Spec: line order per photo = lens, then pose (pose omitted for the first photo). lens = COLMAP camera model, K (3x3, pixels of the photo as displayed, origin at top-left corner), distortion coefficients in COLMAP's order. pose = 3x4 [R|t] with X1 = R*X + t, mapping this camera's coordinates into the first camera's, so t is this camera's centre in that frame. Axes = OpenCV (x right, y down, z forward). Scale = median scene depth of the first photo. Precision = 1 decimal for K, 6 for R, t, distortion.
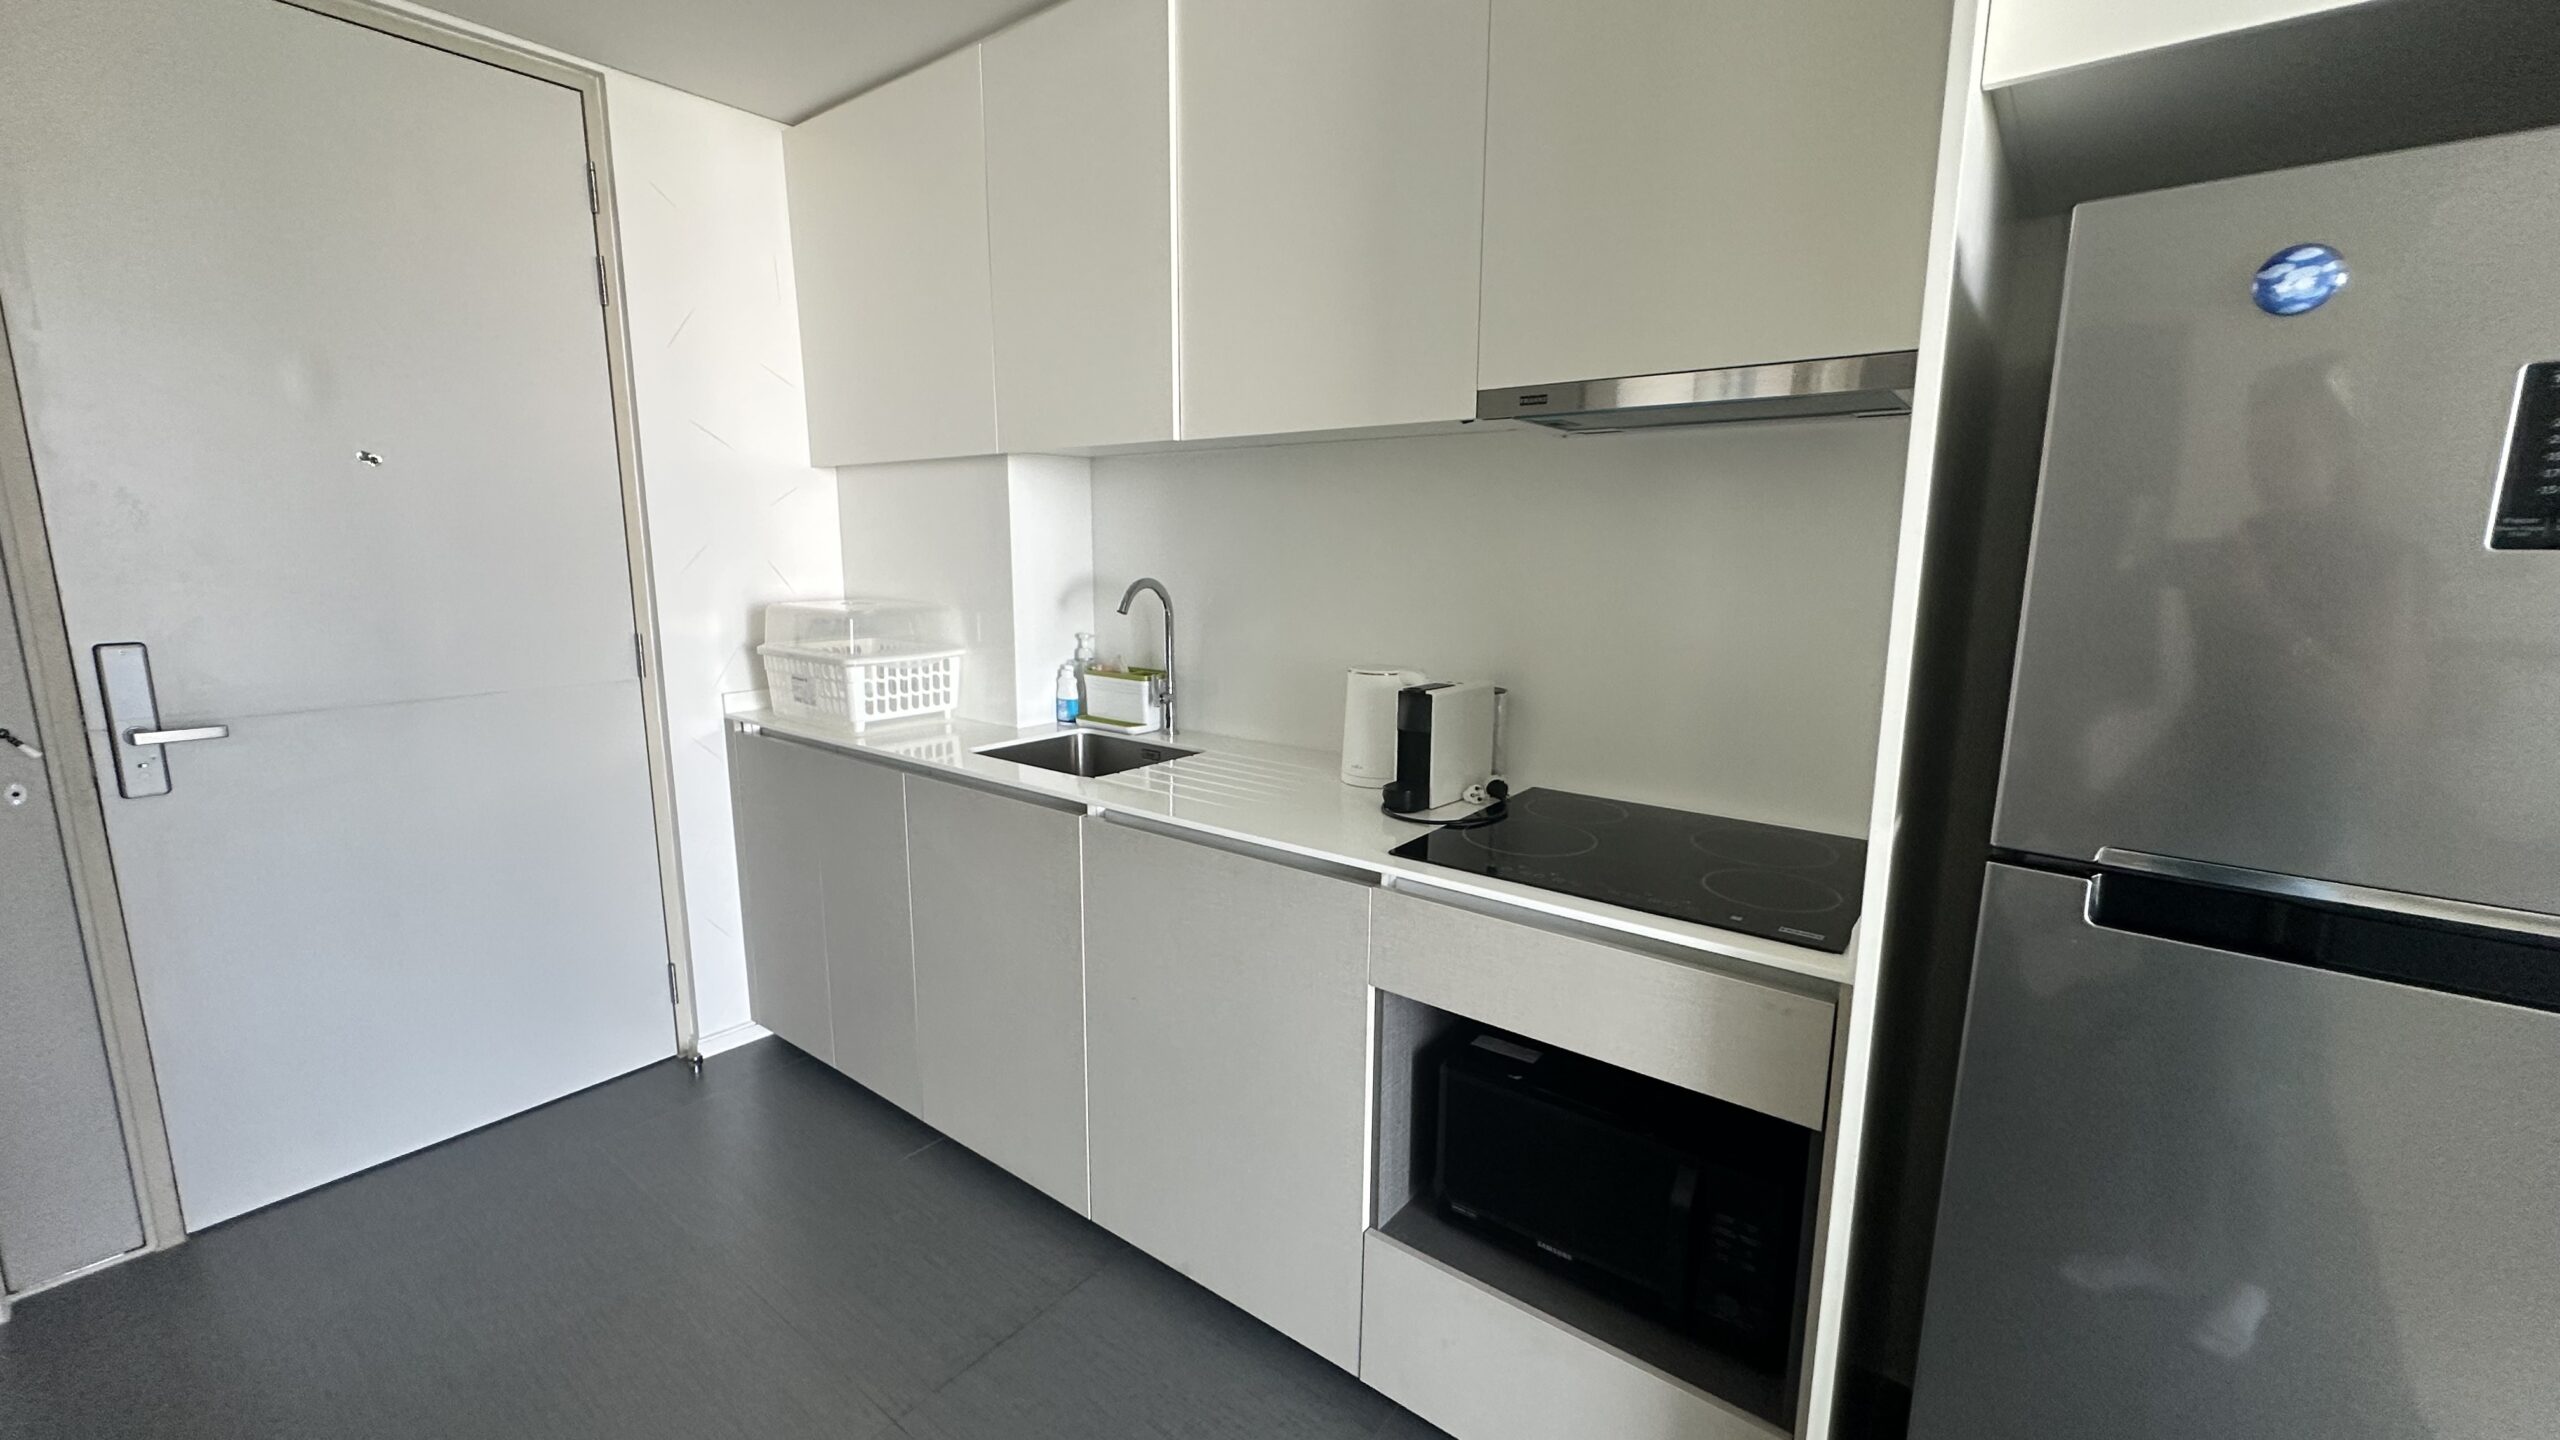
lens RADIAL K [[1019.8, 0, 1277.0], [0, 1019.8, 713.4], [0, 0, 1]] dist [-0.001541, 0.000784]
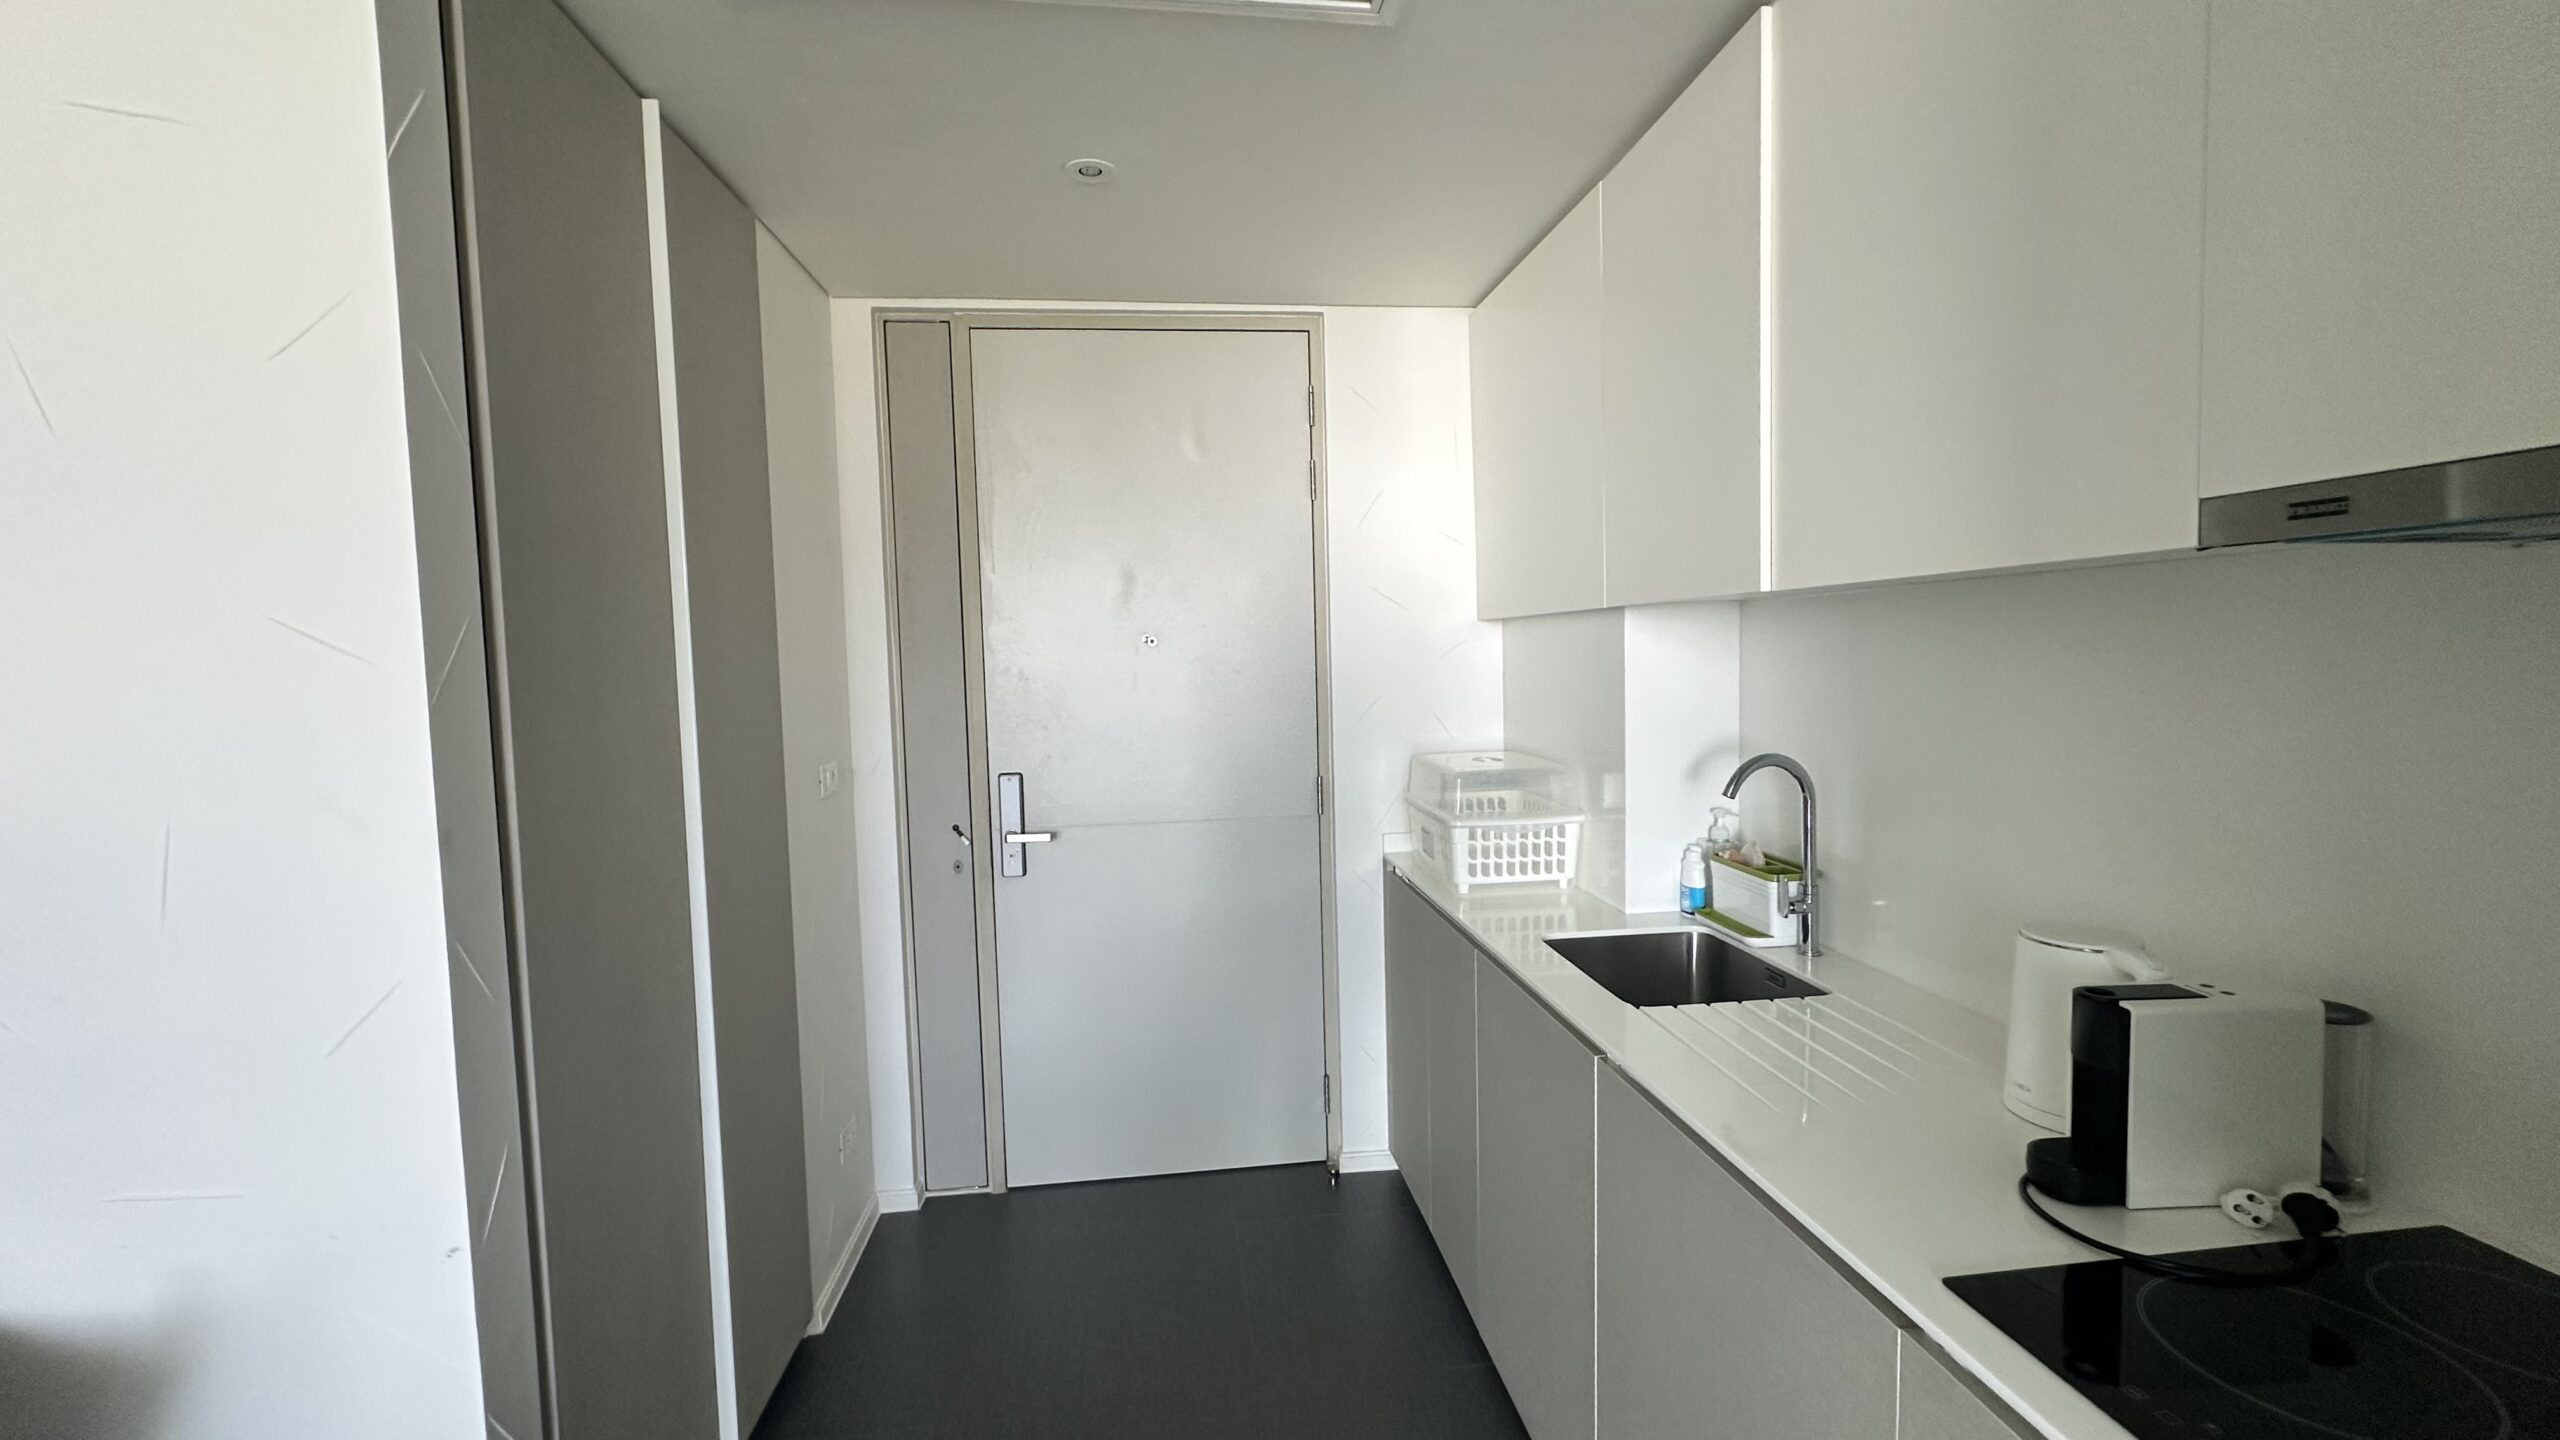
lens RADIAL K [[1019.8, 0, 1277.0], [0, 1019.8, 713.4], [0, 0, 1]] dist [-0.001541, 0.000784]
pose [[0.702696, 0.020584, -0.711192, 0.154564], [-0.092912, 0.993677, -0.063042, -0.073704], [0.705397, 0.110378, 0.700165, 0.164244]]
